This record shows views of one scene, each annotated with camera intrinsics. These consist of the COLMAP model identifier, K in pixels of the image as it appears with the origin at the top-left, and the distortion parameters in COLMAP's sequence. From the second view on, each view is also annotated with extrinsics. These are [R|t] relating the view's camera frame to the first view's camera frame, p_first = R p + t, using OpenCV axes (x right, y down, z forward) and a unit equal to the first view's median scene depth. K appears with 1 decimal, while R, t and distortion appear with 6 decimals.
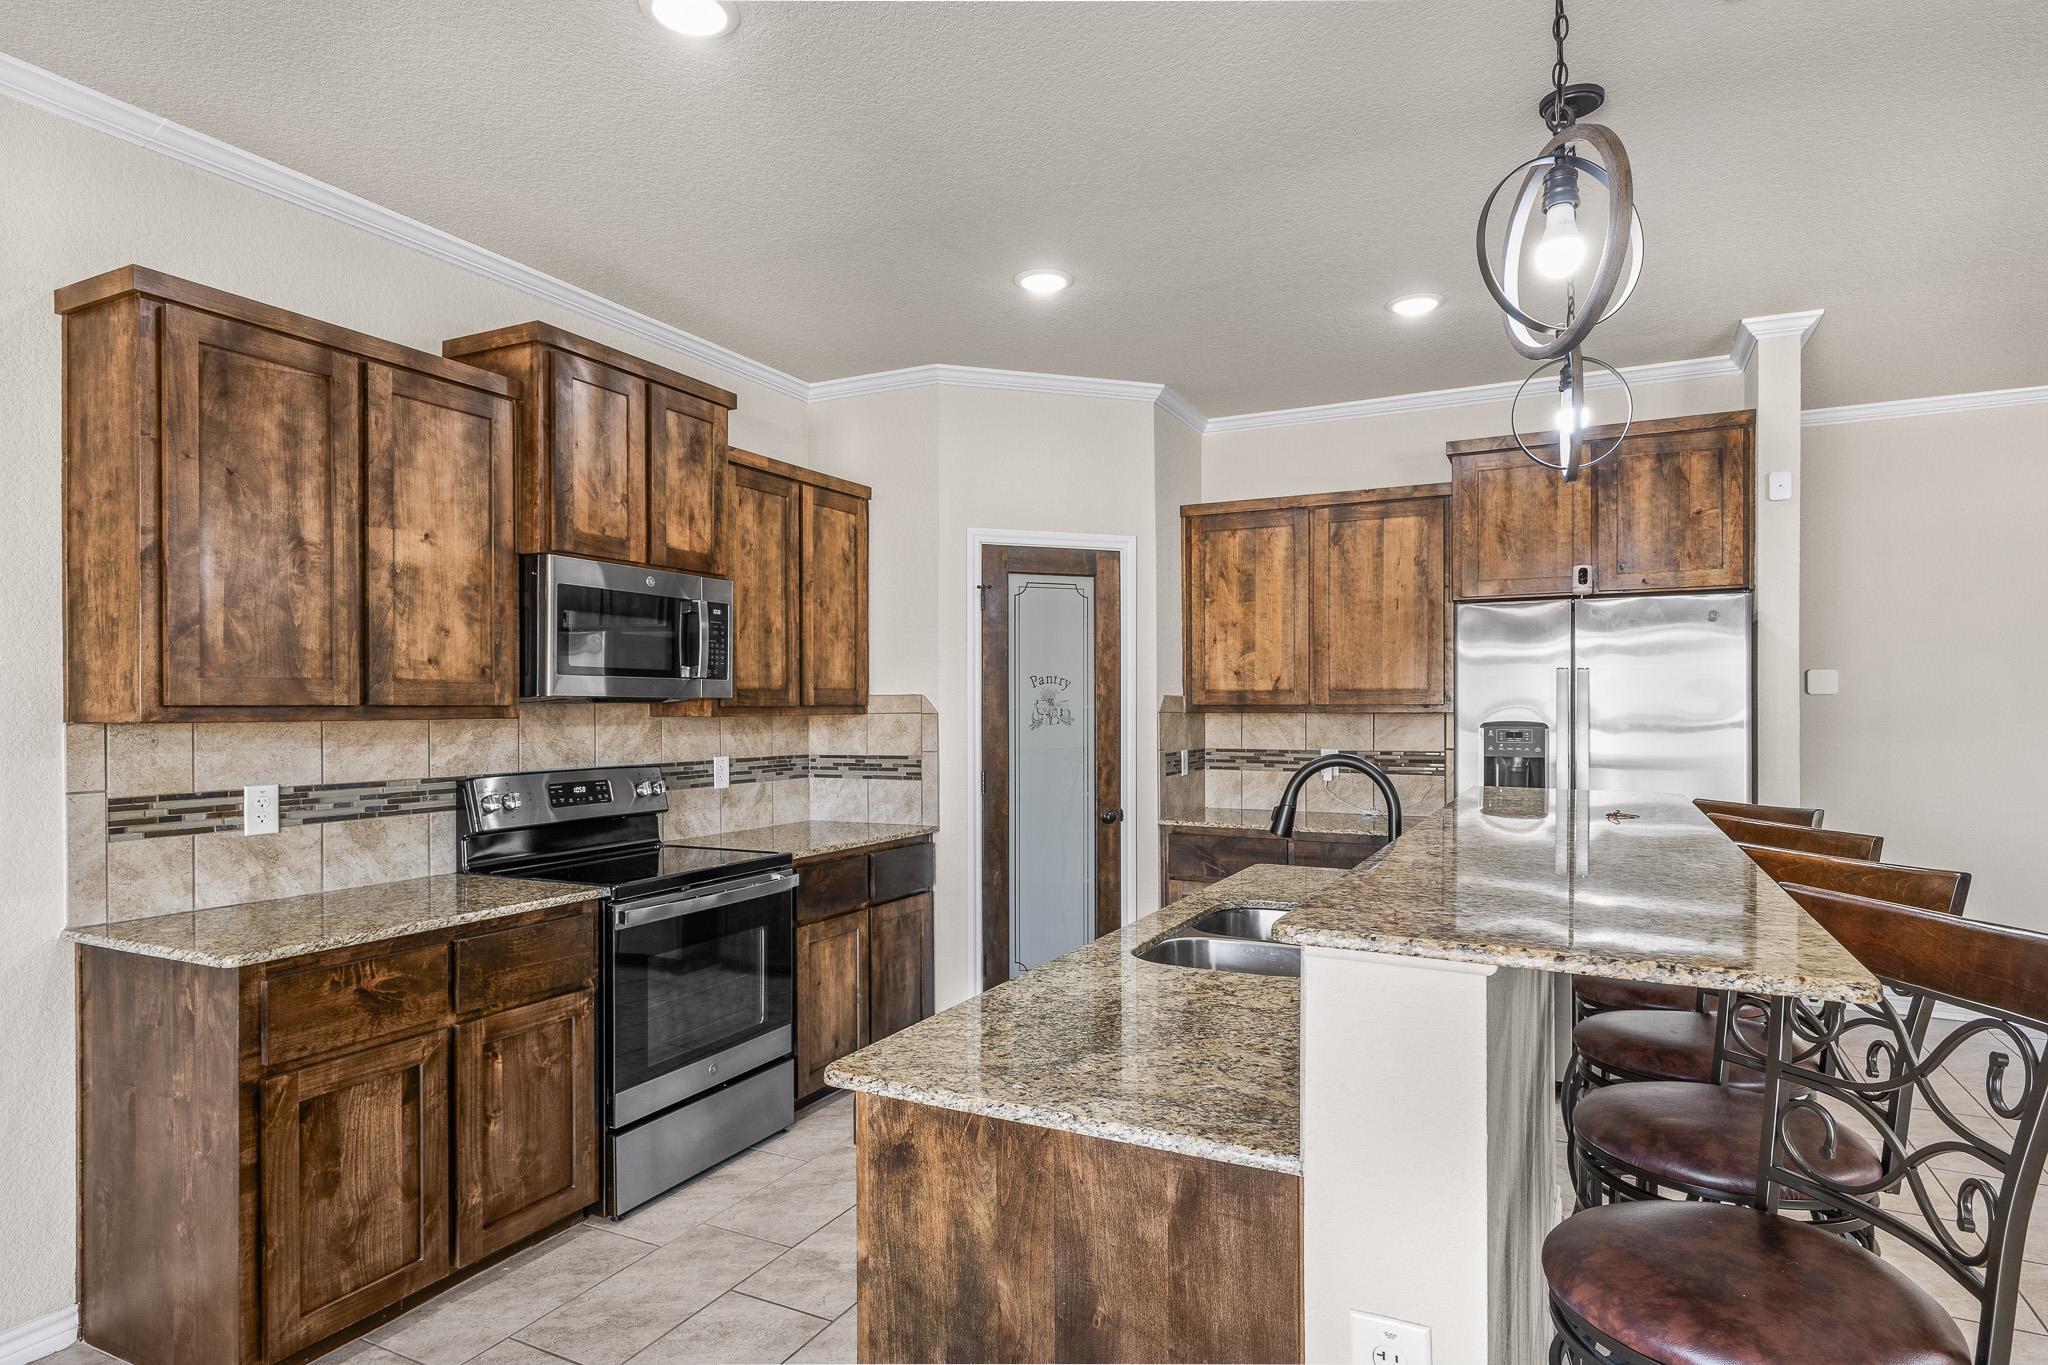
lens RADIAL K [[1083.7, 0, 999.9], [0, 1083.7, 710.6], [0, 0, 1]] dist [0.002163, 0.000247]
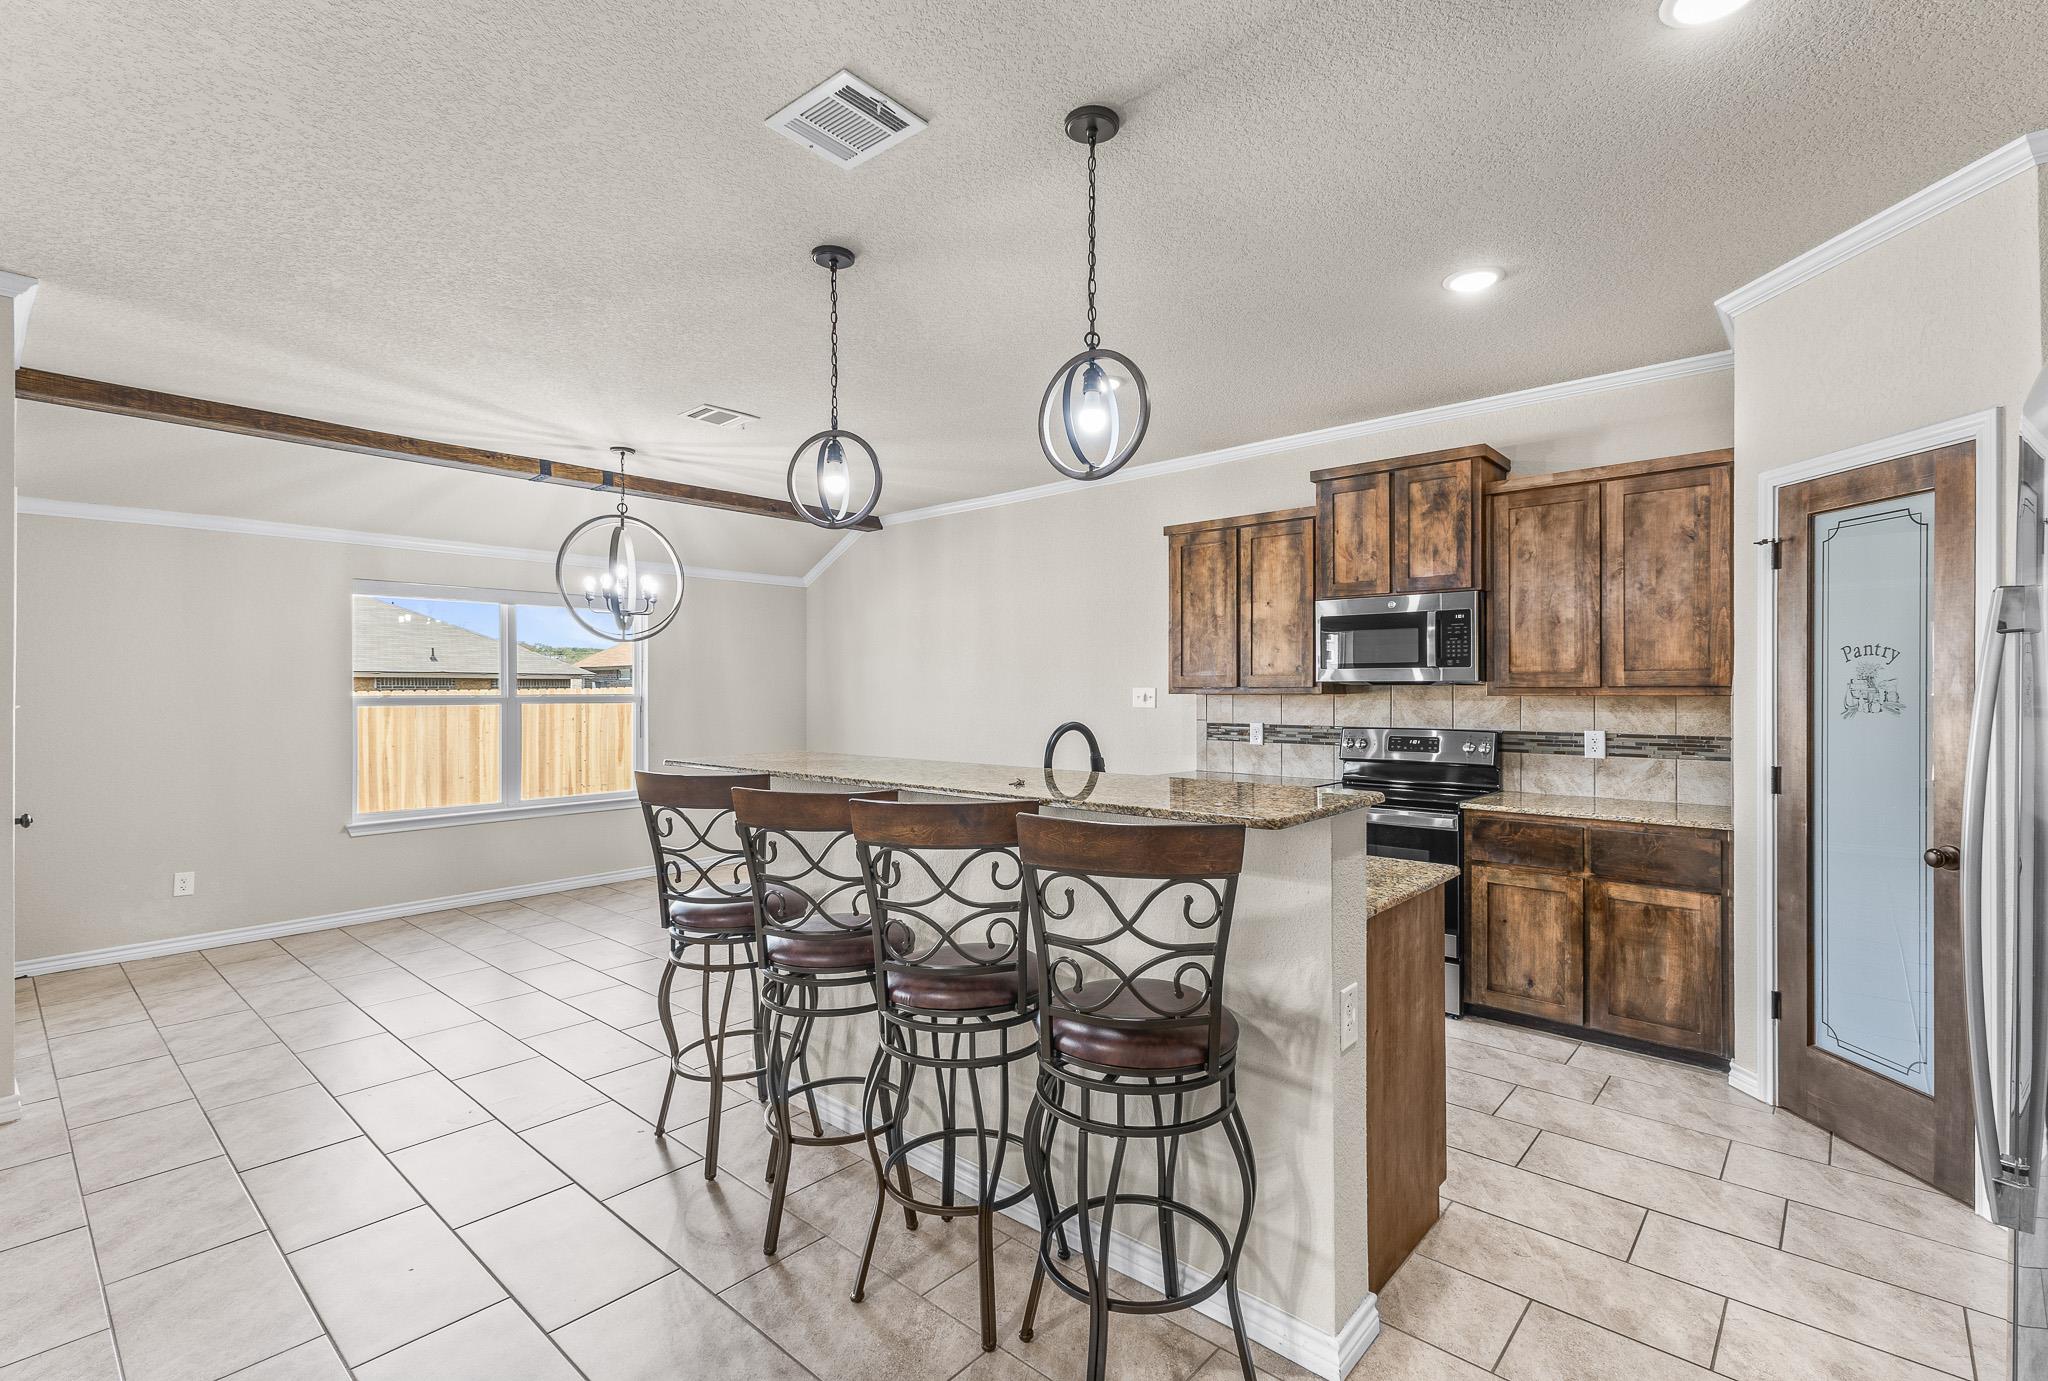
lens RADIAL K [[928.6, 0, 1035.7], [0, 928.6, 685.1], [0, 0, 1]] dist [-0.002618, 0.000124]
pose [[-0.229478, -0.002167, -0.973311, 1.205597], [-0.003555, 0.999993, -0.001388, -0.003882], [0.973307, 0.003141, -0.229484, 0.938963]]
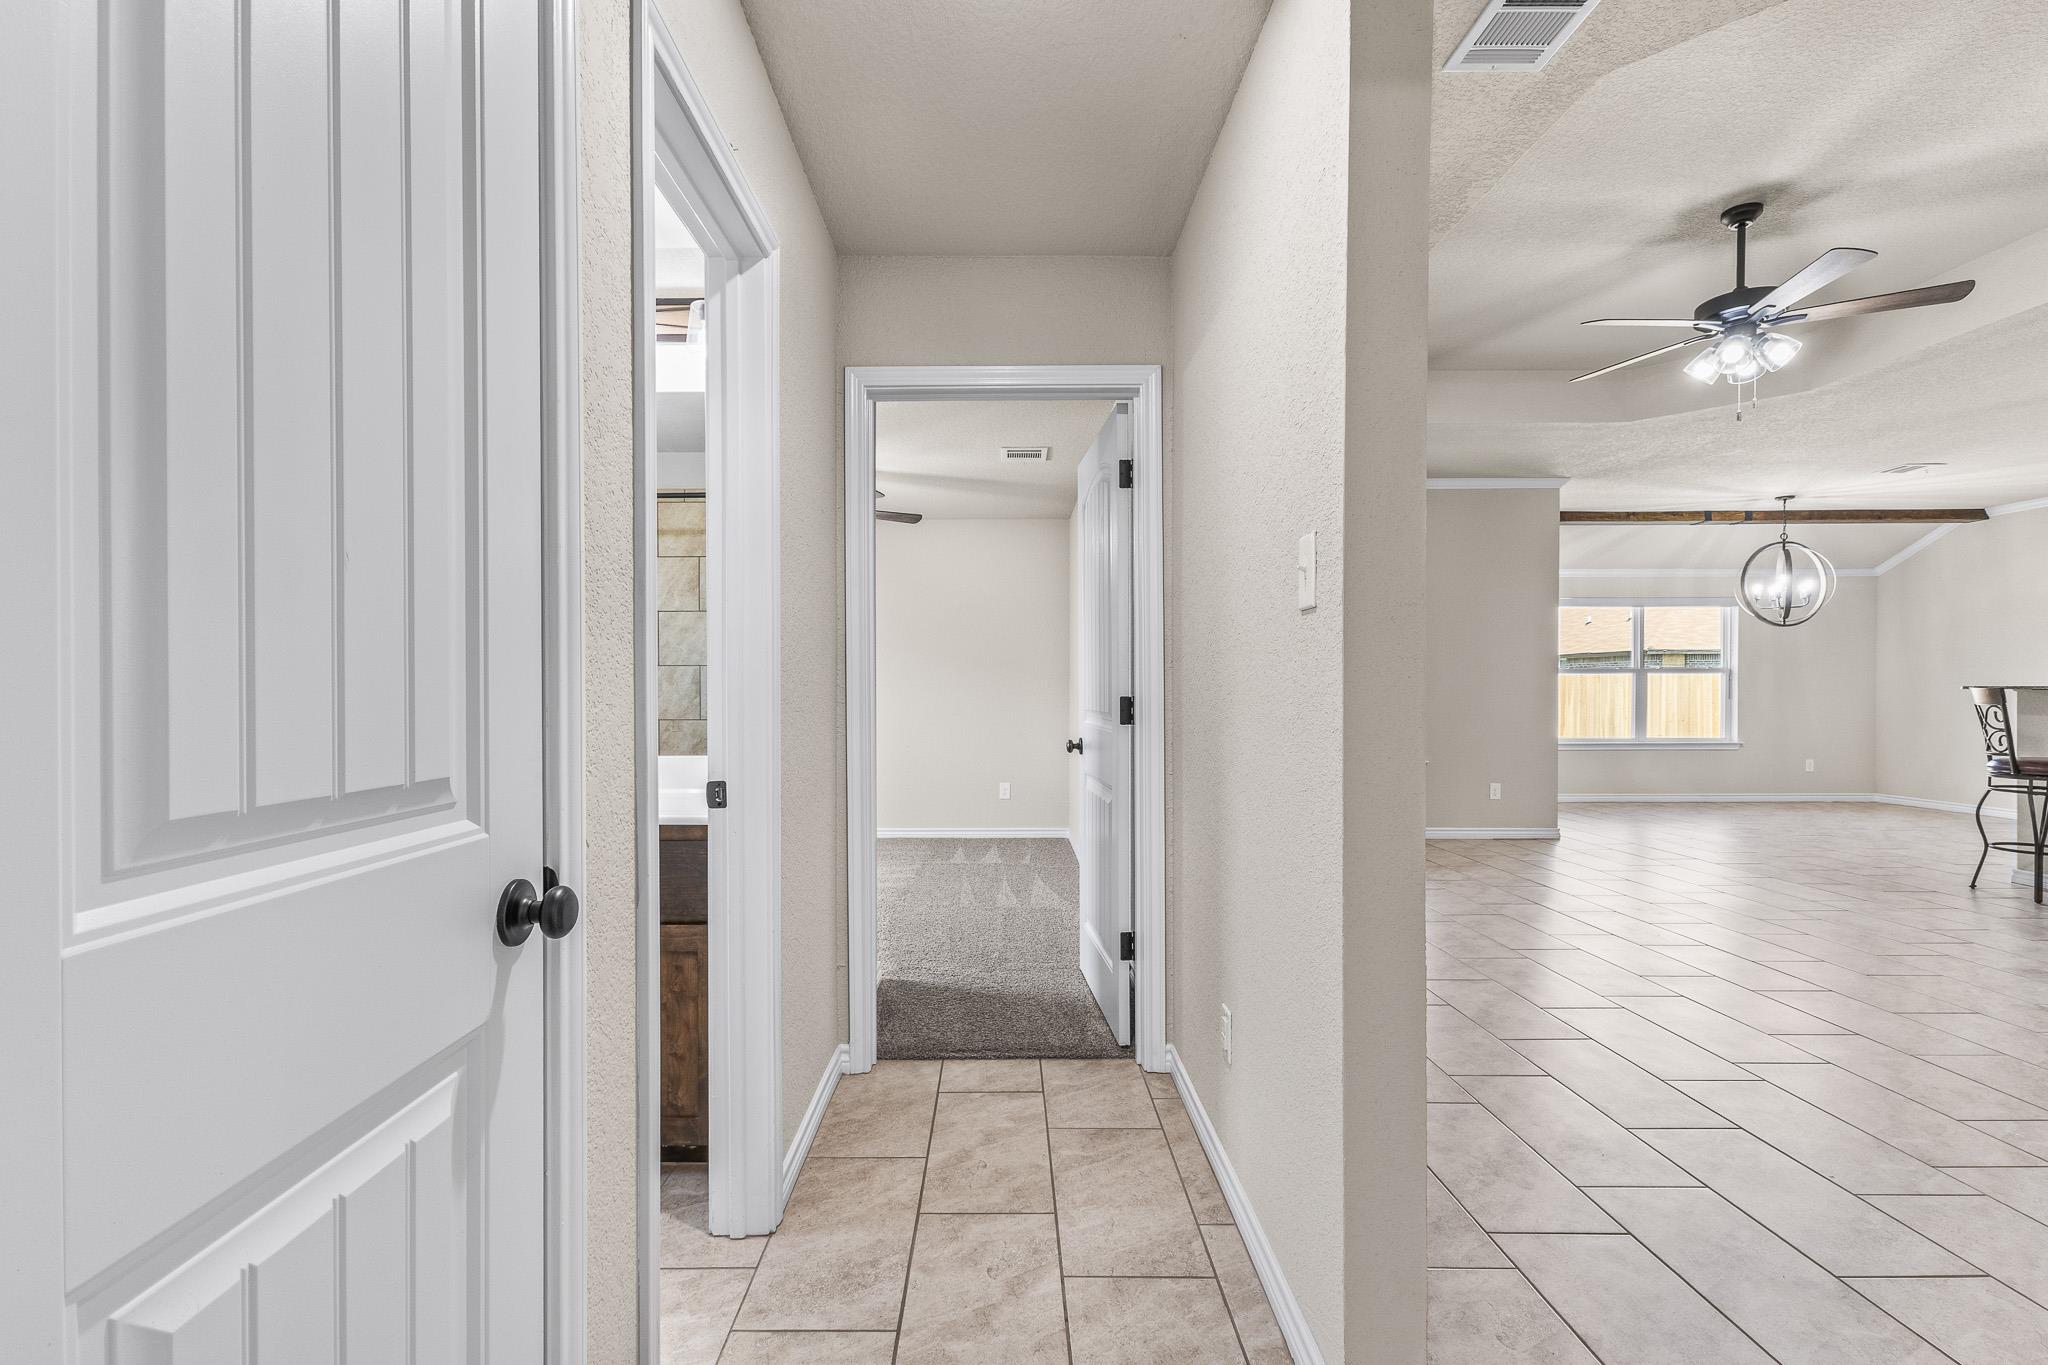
lens RADIAL K [[896.7, 0, 1012.1], [0, 896.7, 696.5], [0, 0, 1]] dist [0.012345, -0.004061]
pose [[-0.878790, 0.005456, -0.477177, 2.823454], [-0.002625, 0.999864, 0.016267, 0.078713], [0.477201, 0.015548, -0.878656, 0.970799]]
